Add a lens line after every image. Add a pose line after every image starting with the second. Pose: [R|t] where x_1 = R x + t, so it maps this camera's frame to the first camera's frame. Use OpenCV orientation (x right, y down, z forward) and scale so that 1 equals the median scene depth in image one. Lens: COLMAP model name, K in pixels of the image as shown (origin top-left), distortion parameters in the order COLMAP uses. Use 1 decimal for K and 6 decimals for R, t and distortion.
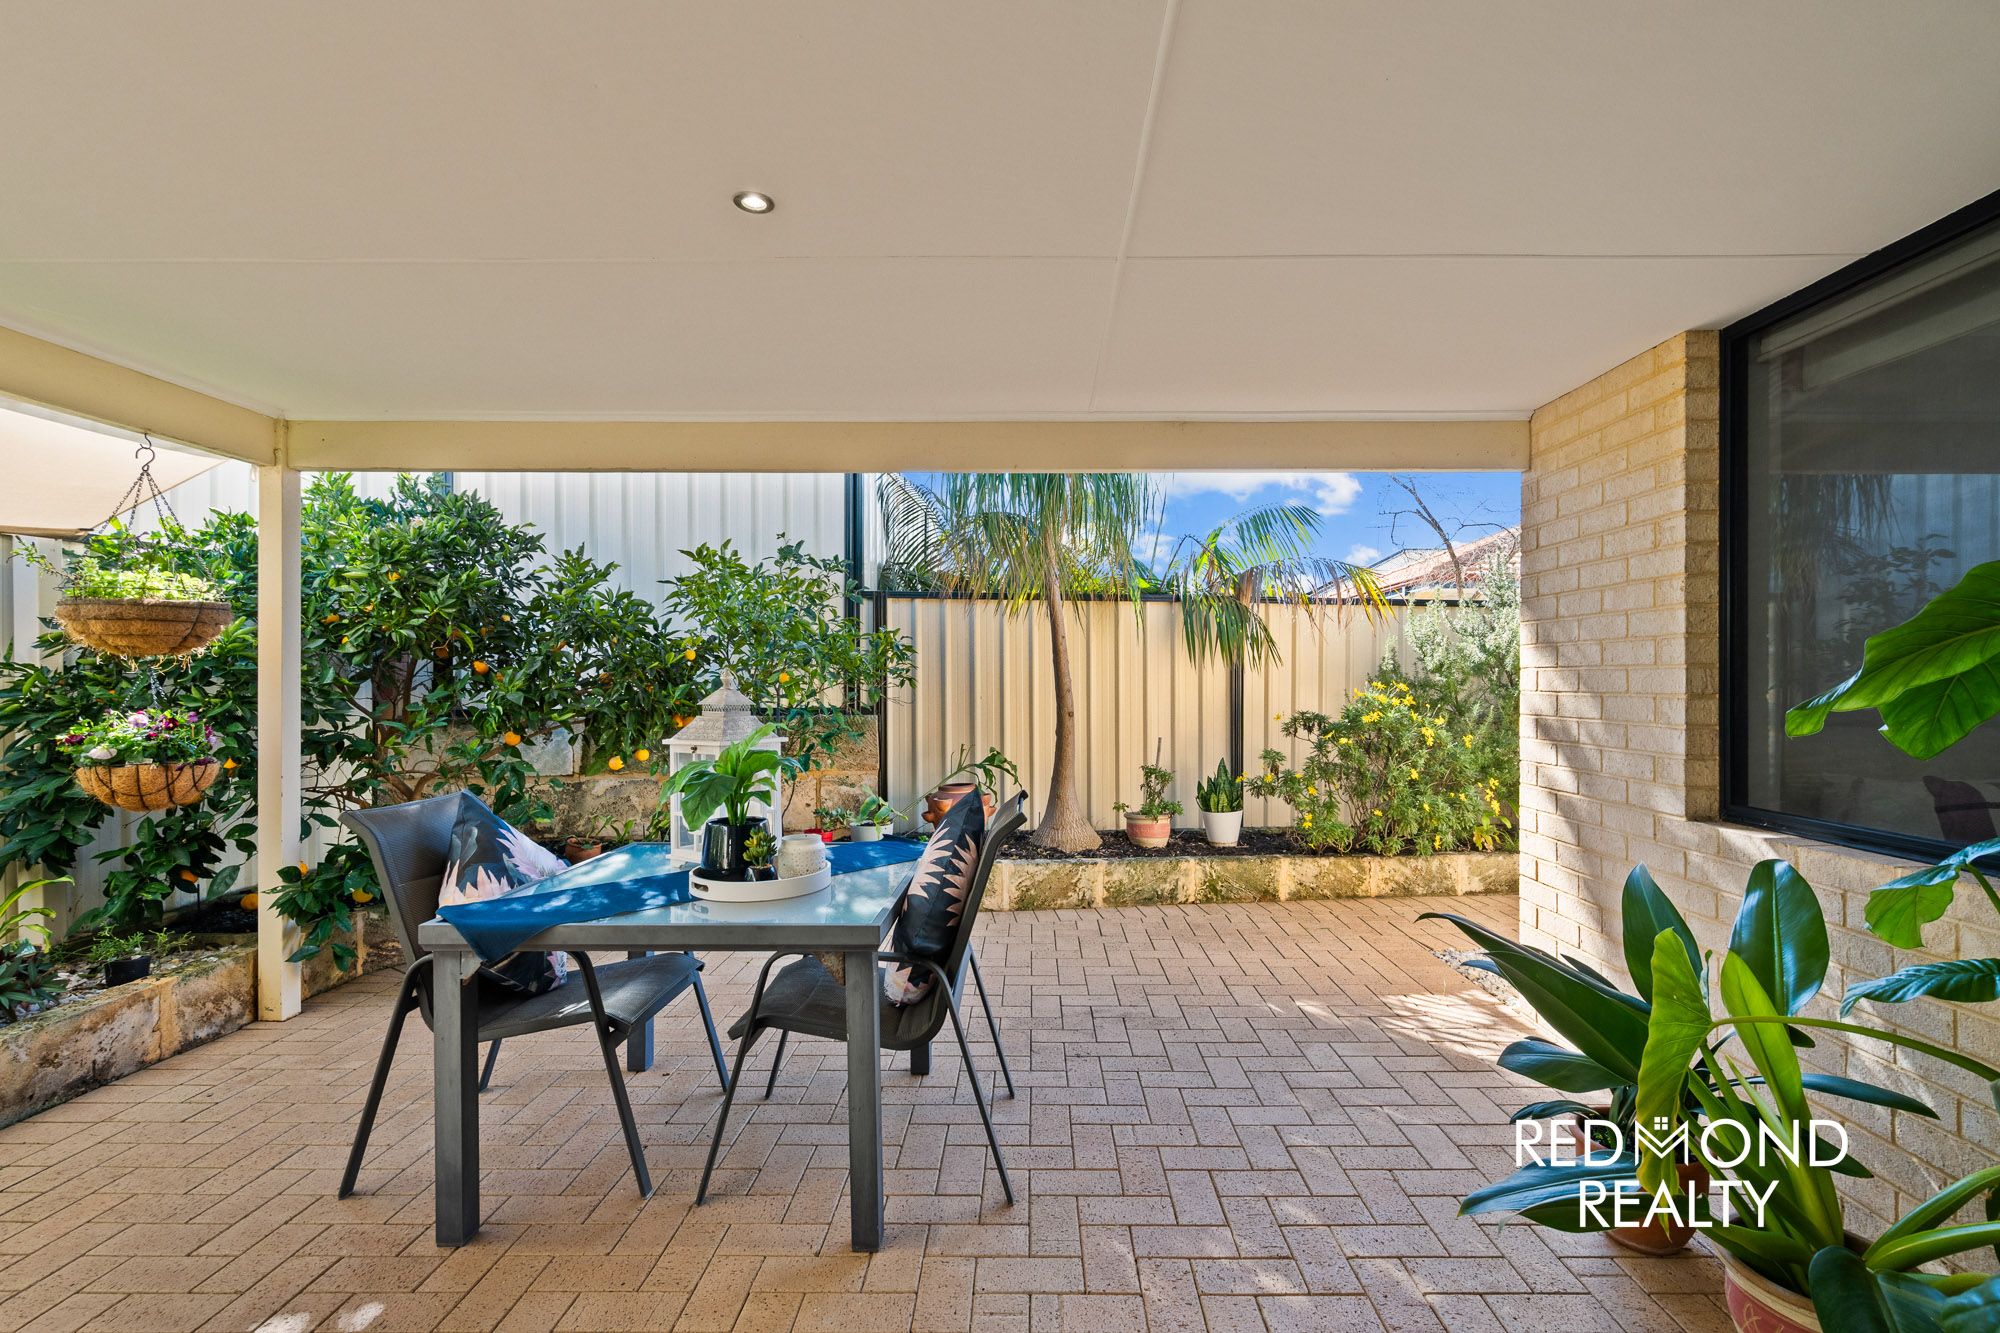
lens RADIAL K [[865.9, 0, 995.3], [0, 865.9, 680.5], [0, 0, 1]] dist [-0.000683, -0.000016]
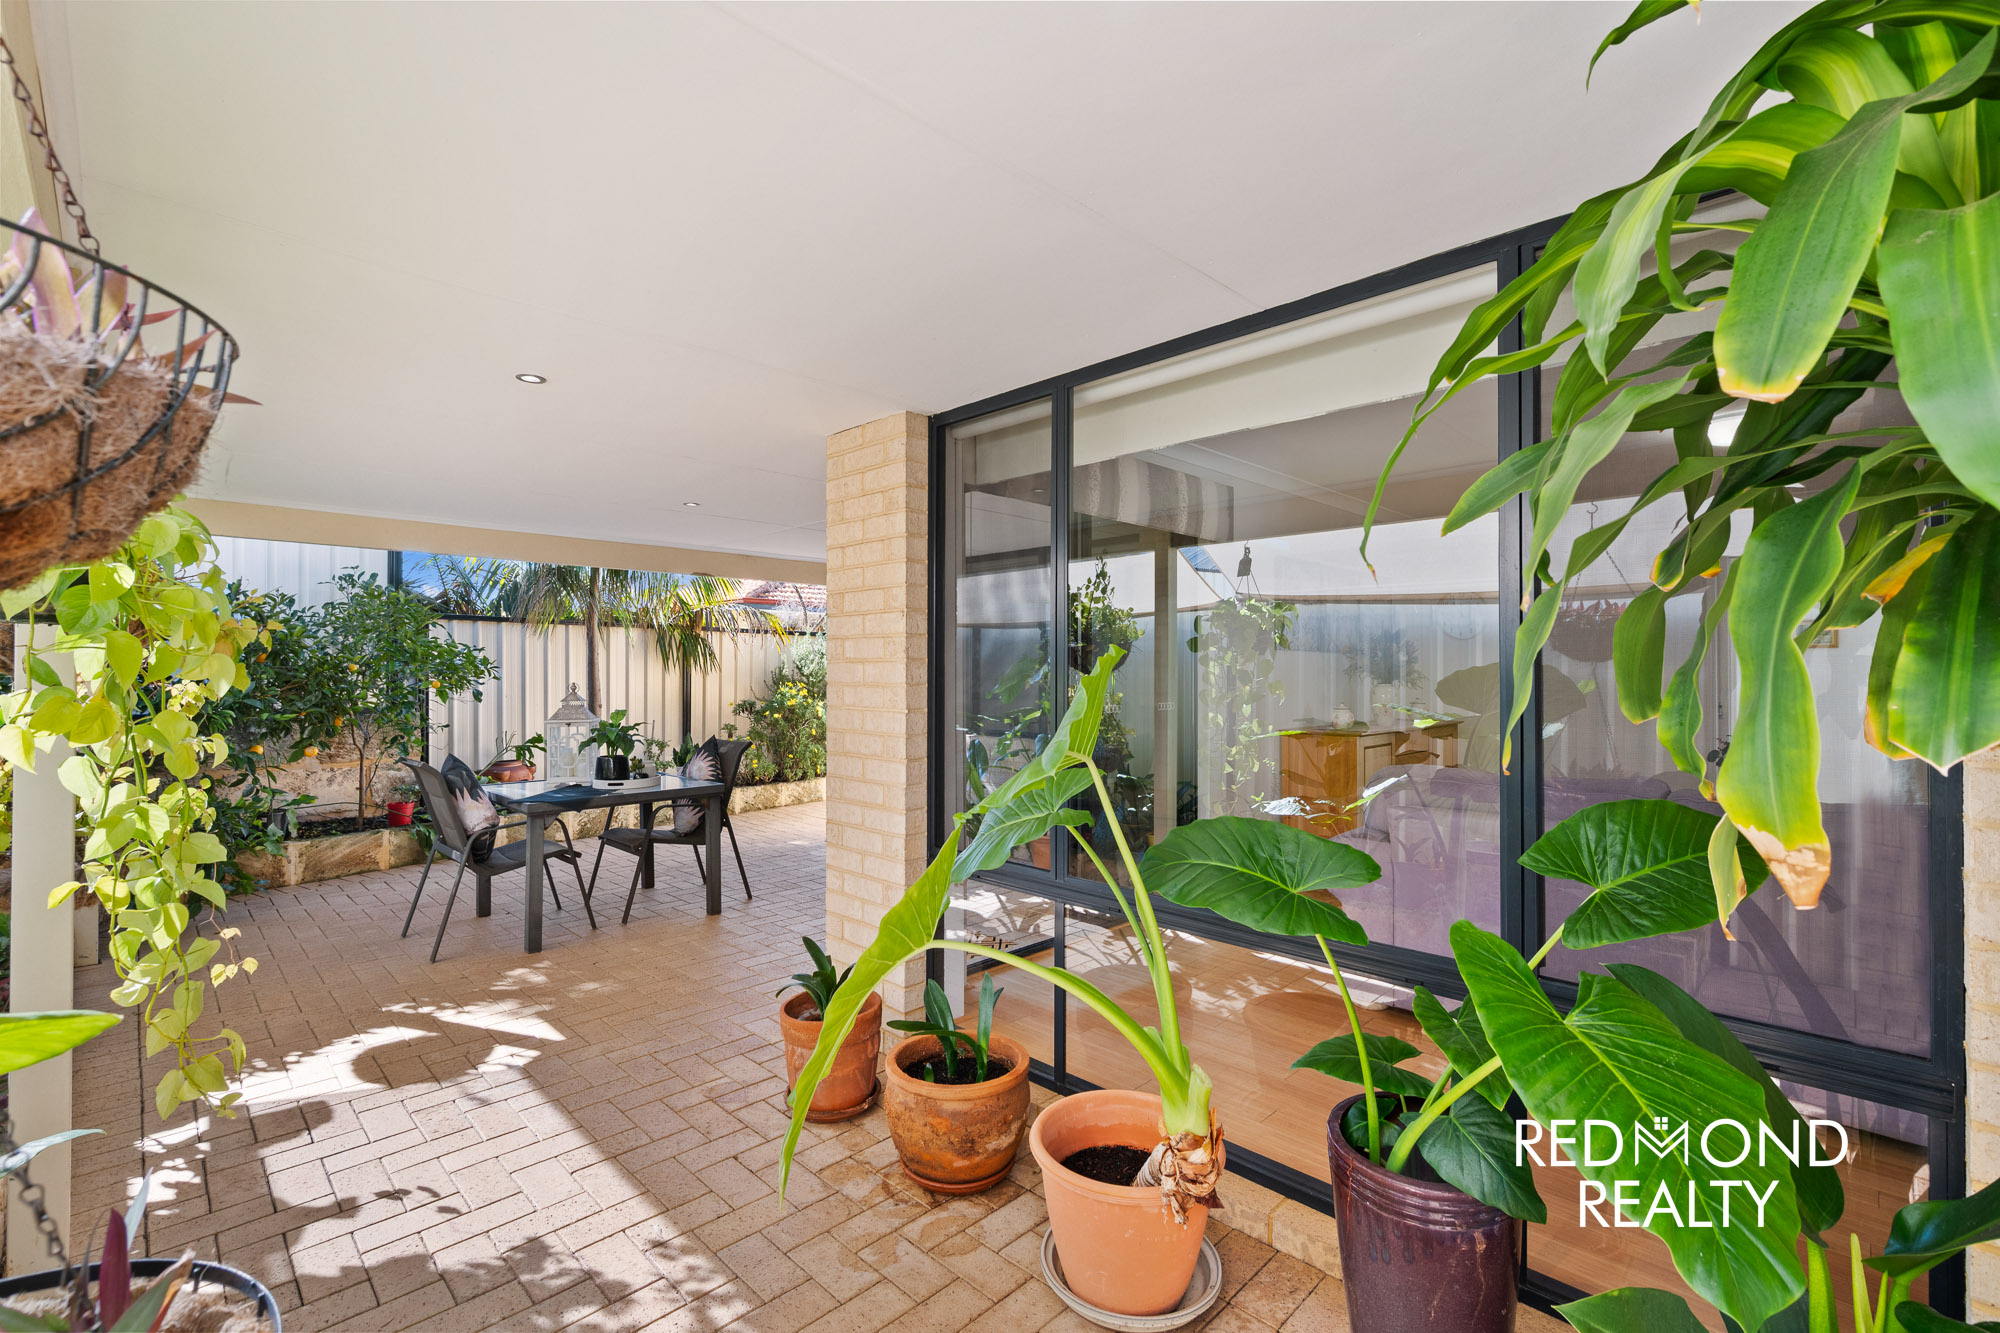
lens RADIAL K [[901.2, 0, 974.7], [0, 901.2, 666.9], [0, 0, 1]] dist [-0.000060, 0.000227]
pose [[0.732782, 0.004059, 0.680451, -0.434782], [0.005032, 0.999923, -0.011383, -0.006451], [-0.680445, 0.011765, 0.732705, -0.498772]]
